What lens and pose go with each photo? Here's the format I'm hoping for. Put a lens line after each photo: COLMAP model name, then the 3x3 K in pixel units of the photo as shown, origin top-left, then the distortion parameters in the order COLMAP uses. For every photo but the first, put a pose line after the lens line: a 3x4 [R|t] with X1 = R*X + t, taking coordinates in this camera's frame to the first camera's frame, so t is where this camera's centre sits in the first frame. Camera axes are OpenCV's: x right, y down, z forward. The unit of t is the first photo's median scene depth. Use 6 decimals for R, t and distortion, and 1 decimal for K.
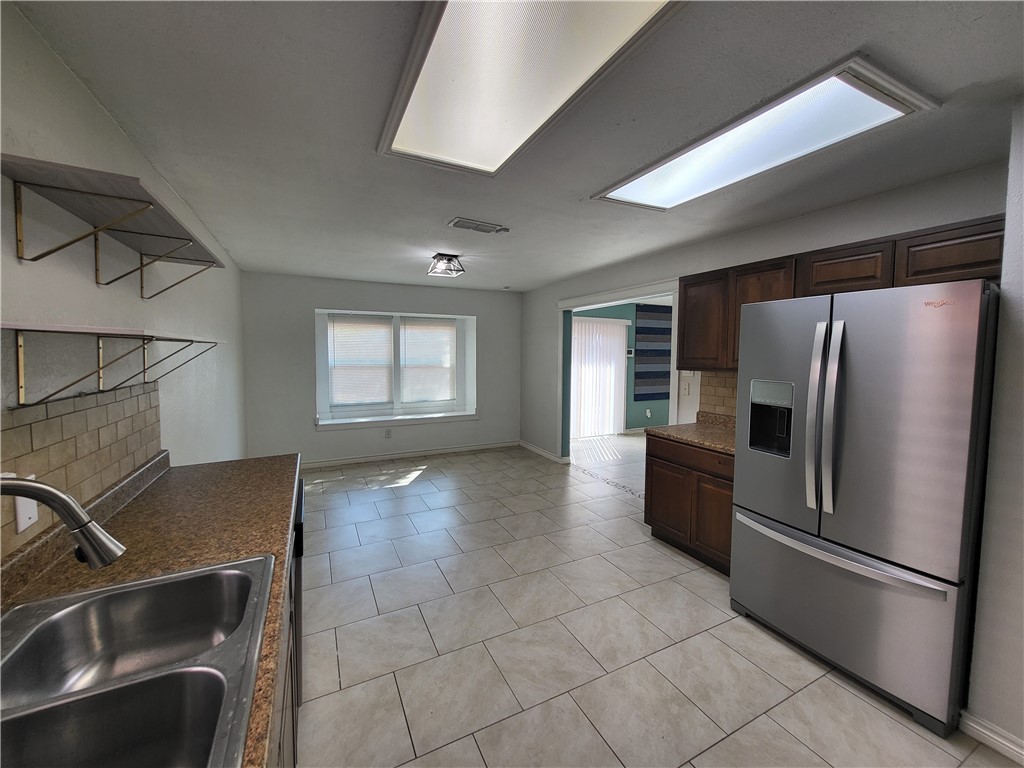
lens RADIAL K [[404.2, 0, 509.9], [0, 404.2, 376.7], [0, 0, 1]] dist [-0.000483, -0.000176]
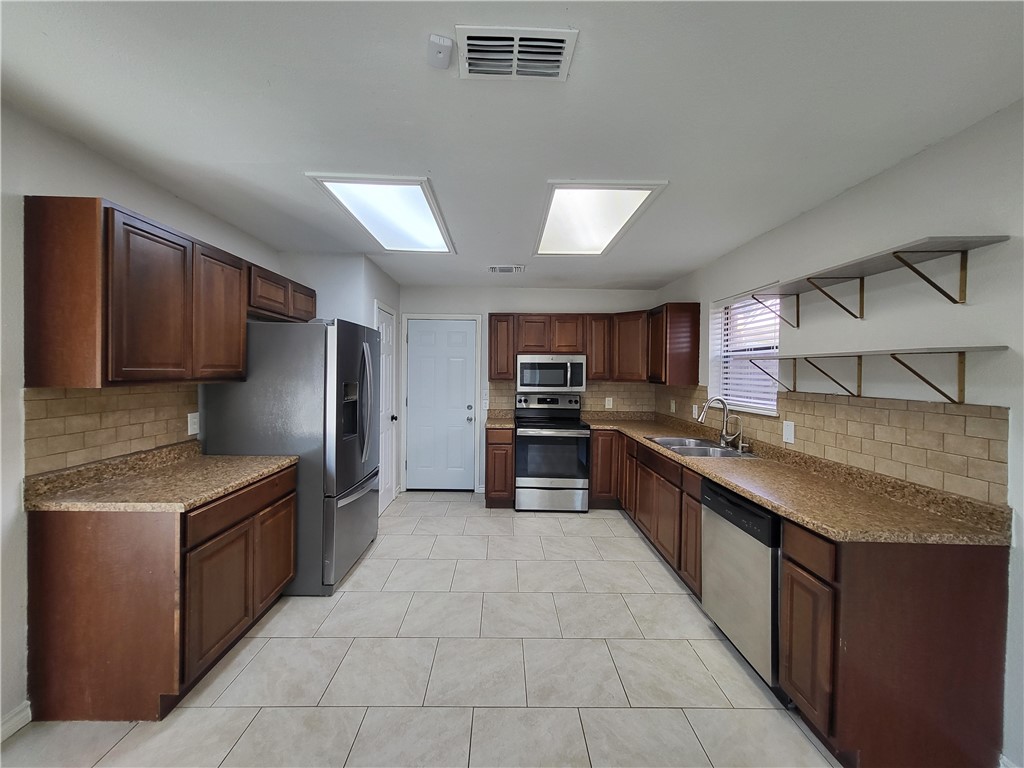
lens RADIAL K [[404.2, 0, 509.9], [0, 404.2, 376.7], [0, 0, 1]] dist [-0.000483, -0.000176]
pose [[-0.905173, -0.021941, 0.424477, -0.367138], [0.008054, 0.997602, 0.068740, -0.091664], [-0.424967, 0.065641, -0.902826, 1.922222]]
